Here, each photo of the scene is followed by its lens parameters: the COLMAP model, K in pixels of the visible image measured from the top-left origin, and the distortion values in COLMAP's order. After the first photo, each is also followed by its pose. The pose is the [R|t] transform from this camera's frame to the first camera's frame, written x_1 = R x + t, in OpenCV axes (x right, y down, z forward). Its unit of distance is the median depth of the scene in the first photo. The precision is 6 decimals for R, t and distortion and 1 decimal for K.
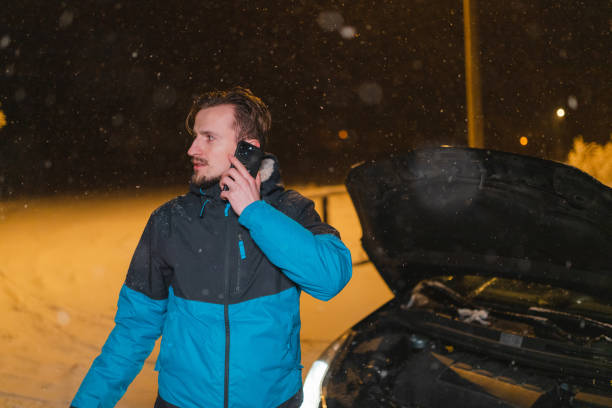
lens RADIAL K [[574.8, 0, 315.4], [0, 574.8, 203.0], [0, 0, 1]] dist [0.003203, 0.000000]
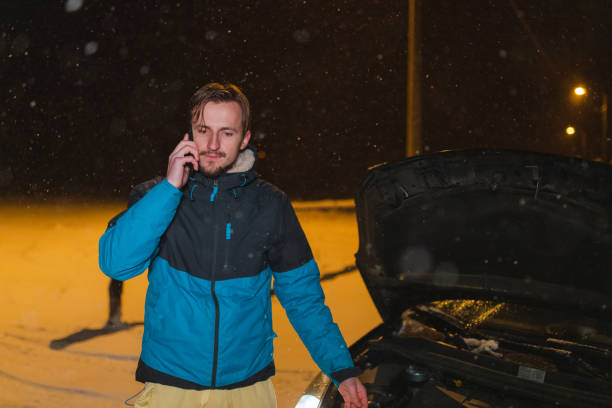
lens RADIAL K [[589.8, 0, 313.3], [0, 589.8, 200.7], [0, 0, 1]] dist [0.004478, 0.000000]
pose [[0.987931, 0.062412, 0.141767, -0.128277], [-0.056300, 0.997320, -0.046727, 0.028727], [-0.144303, 0.038181, 0.988797, 0.123848]]
